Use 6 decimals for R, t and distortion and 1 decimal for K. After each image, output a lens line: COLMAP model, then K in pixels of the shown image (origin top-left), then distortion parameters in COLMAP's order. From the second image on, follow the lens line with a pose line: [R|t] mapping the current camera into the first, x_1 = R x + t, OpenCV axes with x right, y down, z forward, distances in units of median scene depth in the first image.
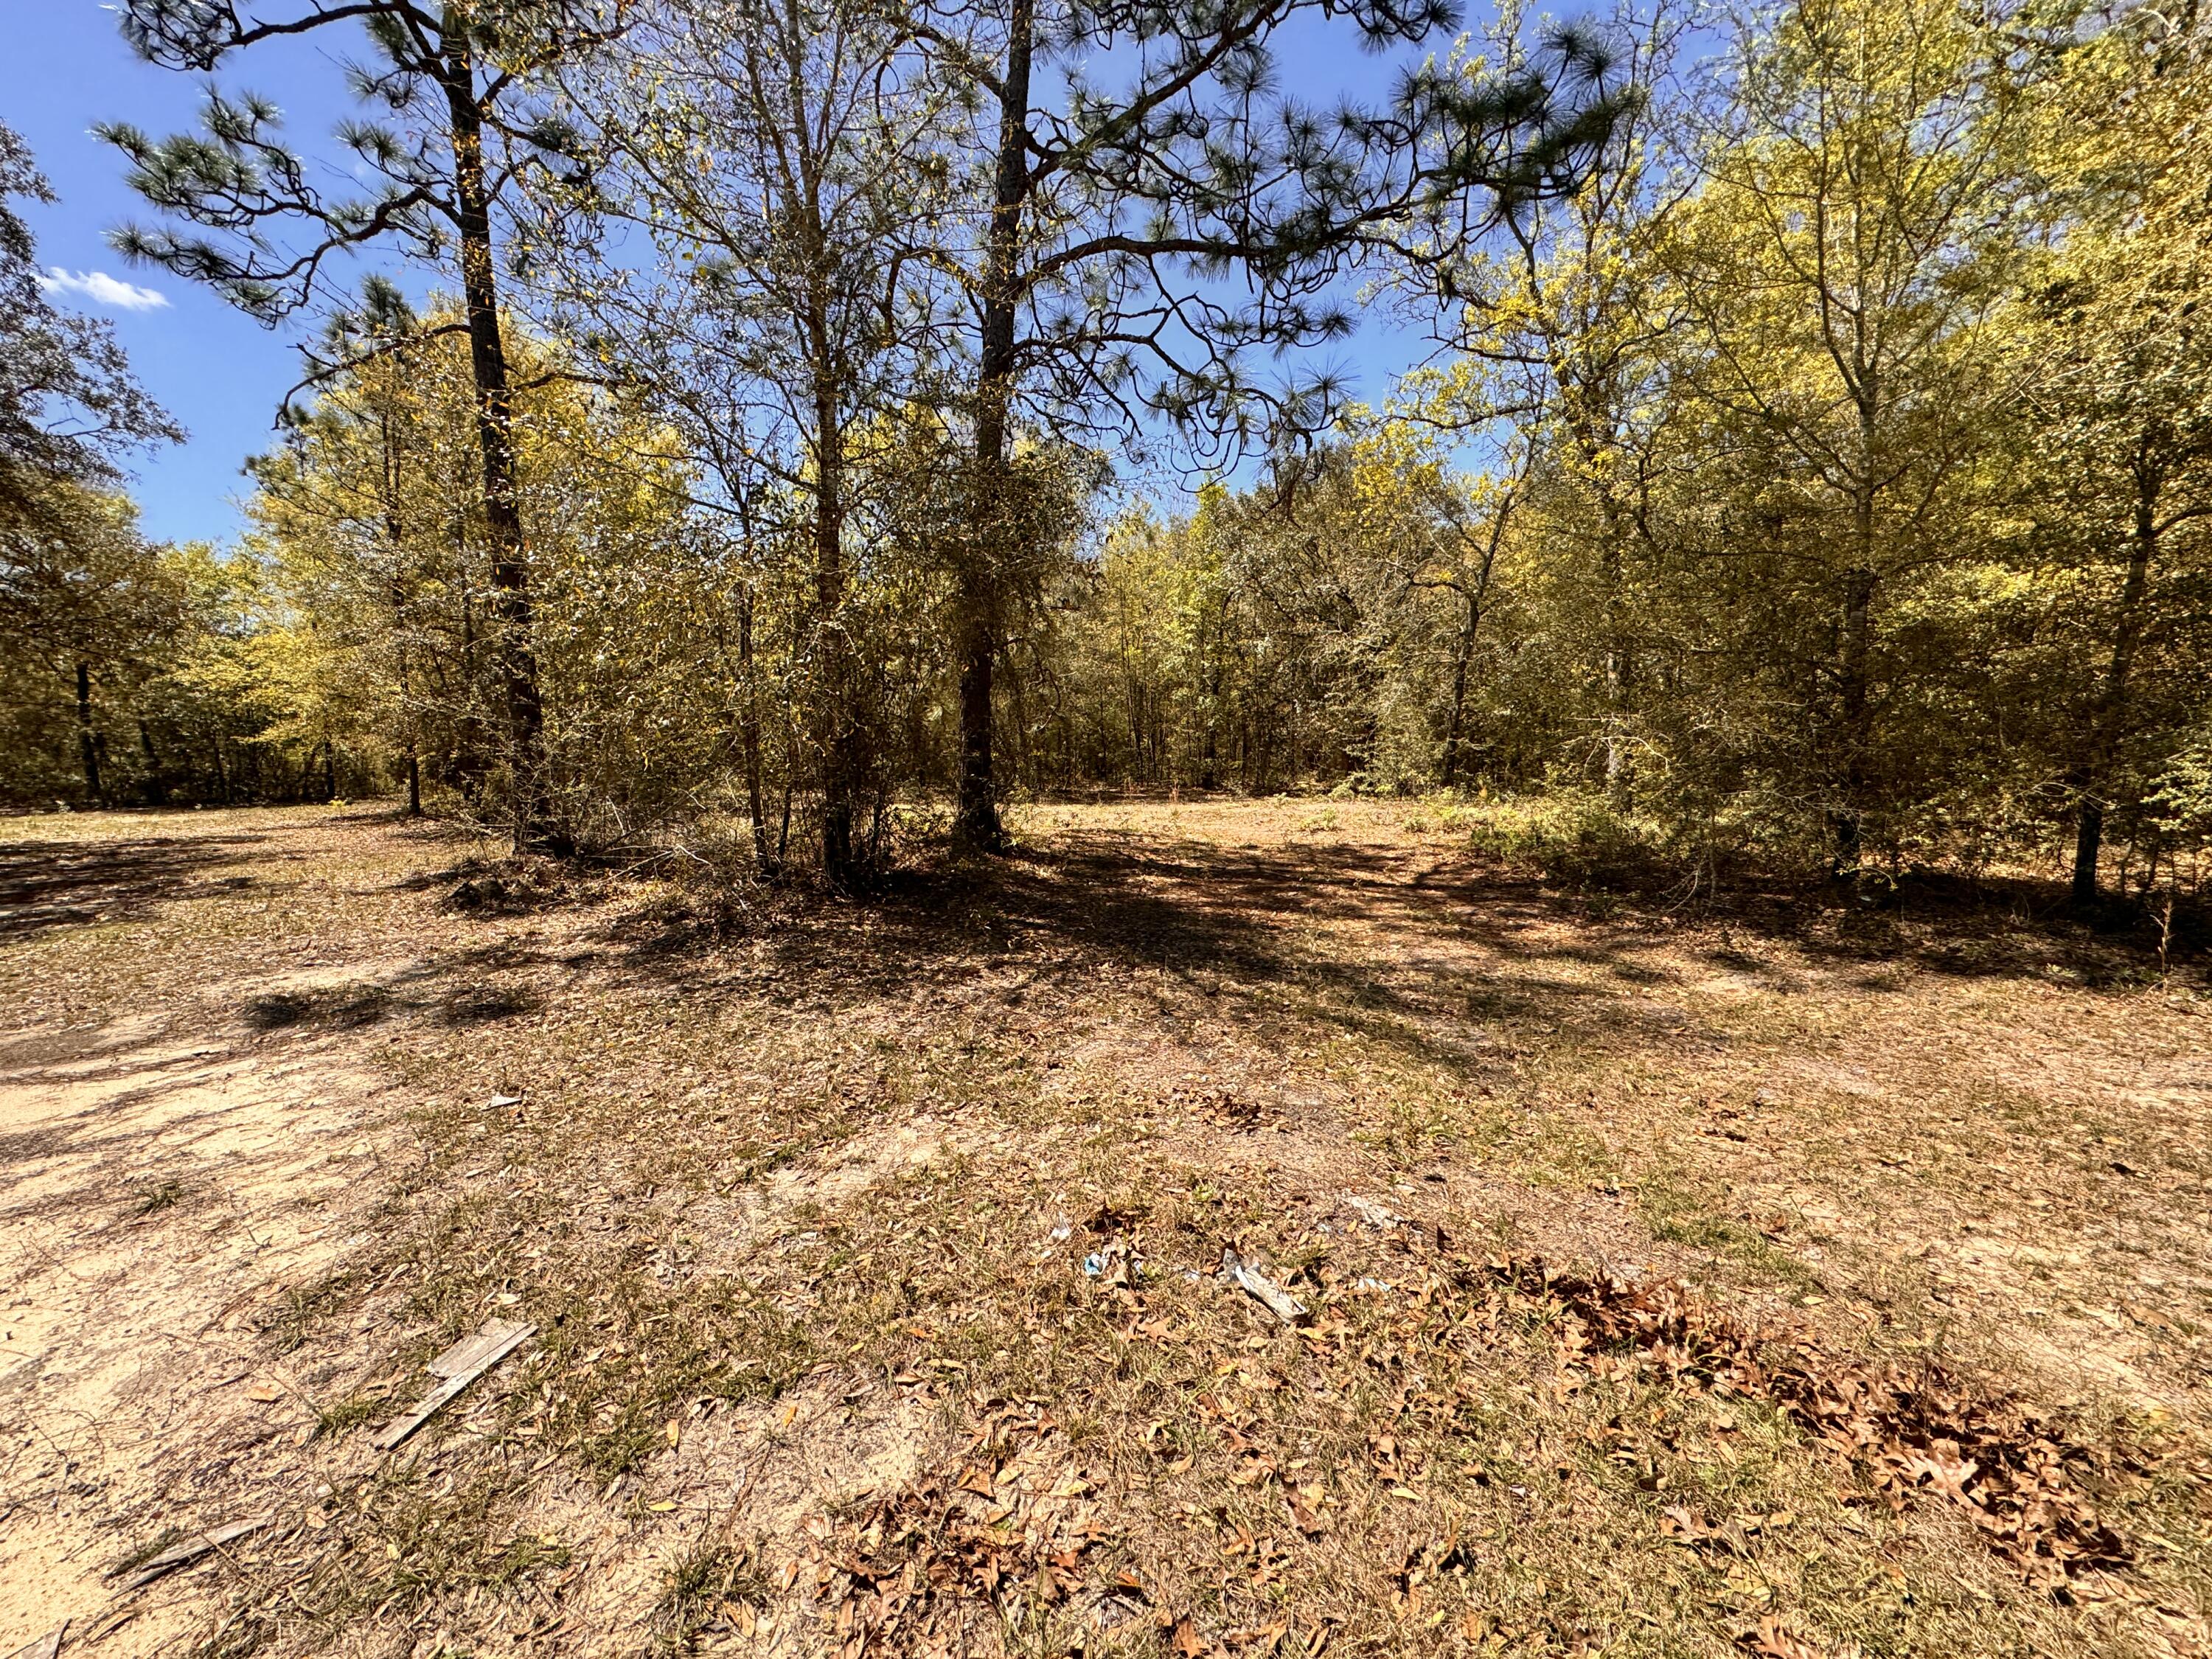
lens RADIAL K [[881.3, 0, 1103.3], [0, 881.3, 824.0], [0, 0, 1]] dist [-0.000913, 0.000107]
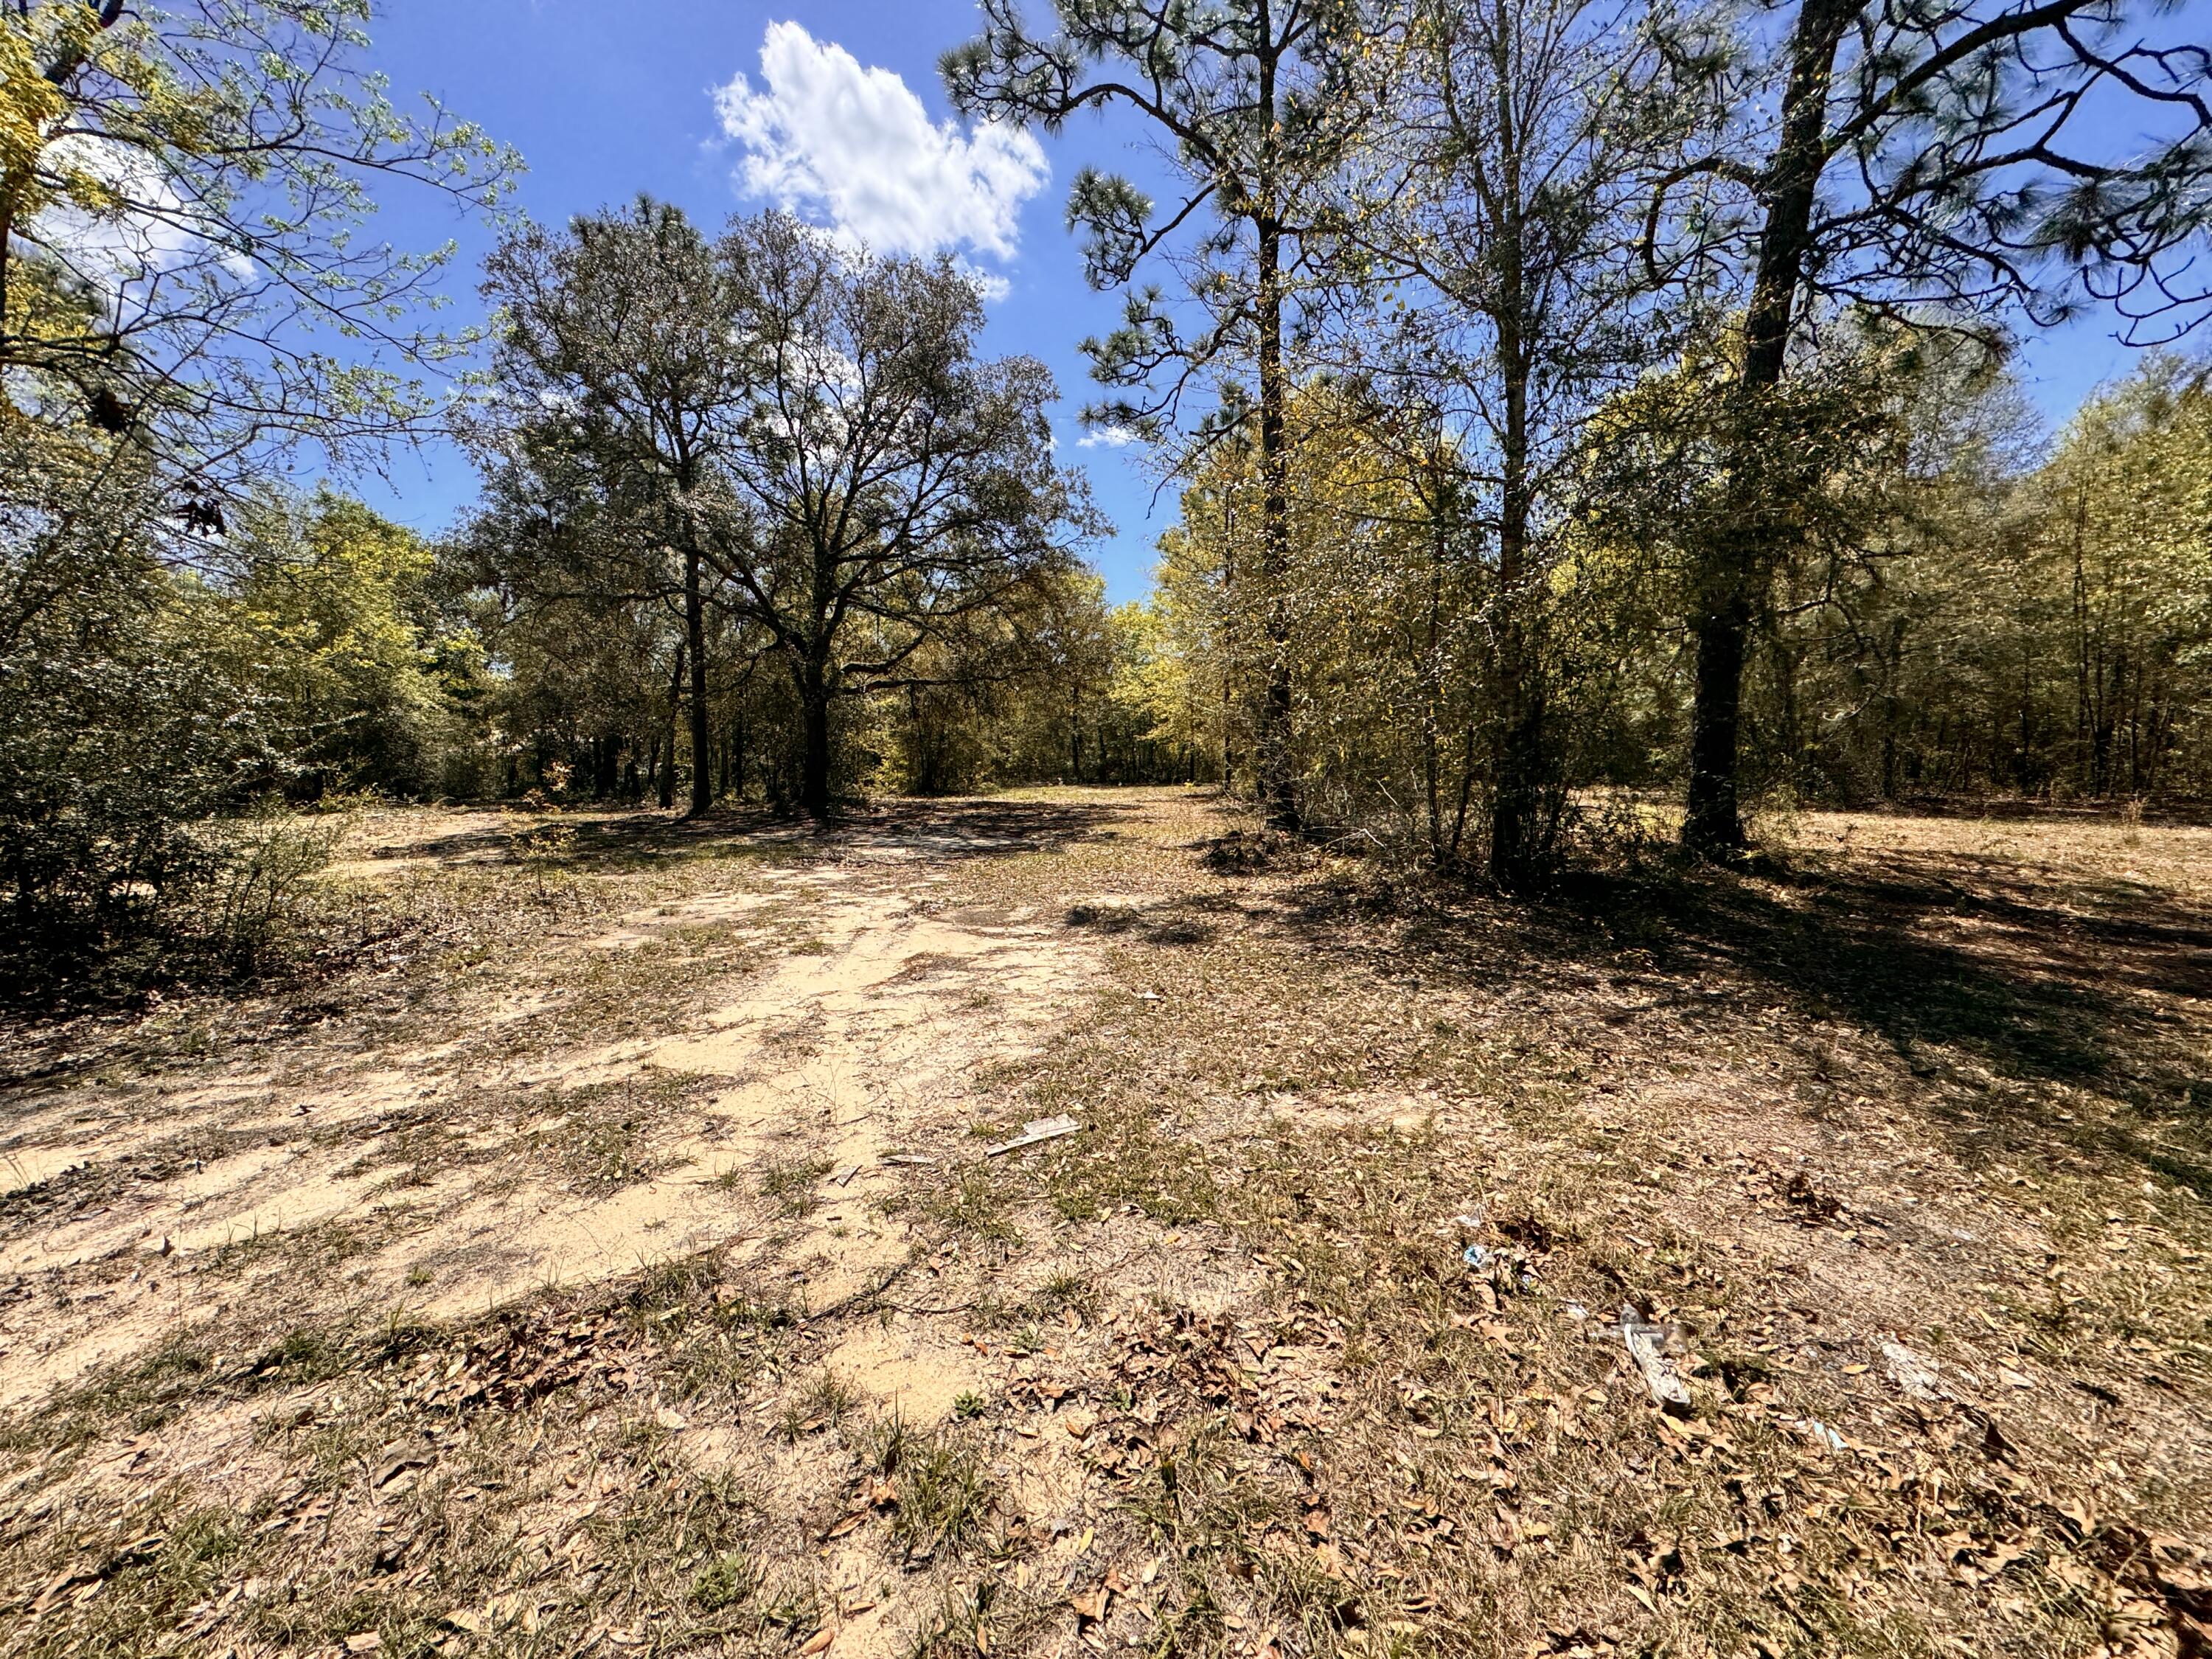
lens RADIAL K [[881.3, 0, 1103.3], [0, 881.3, 824.0], [0, 0, 1]] dist [-0.000913, 0.000107]
pose [[0.671654, 0.064379, -0.738062, 0.181625], [-0.060428, 0.997658, 0.032032, 0.003818], [0.738396, 0.023085, 0.673972, 0.004797]]
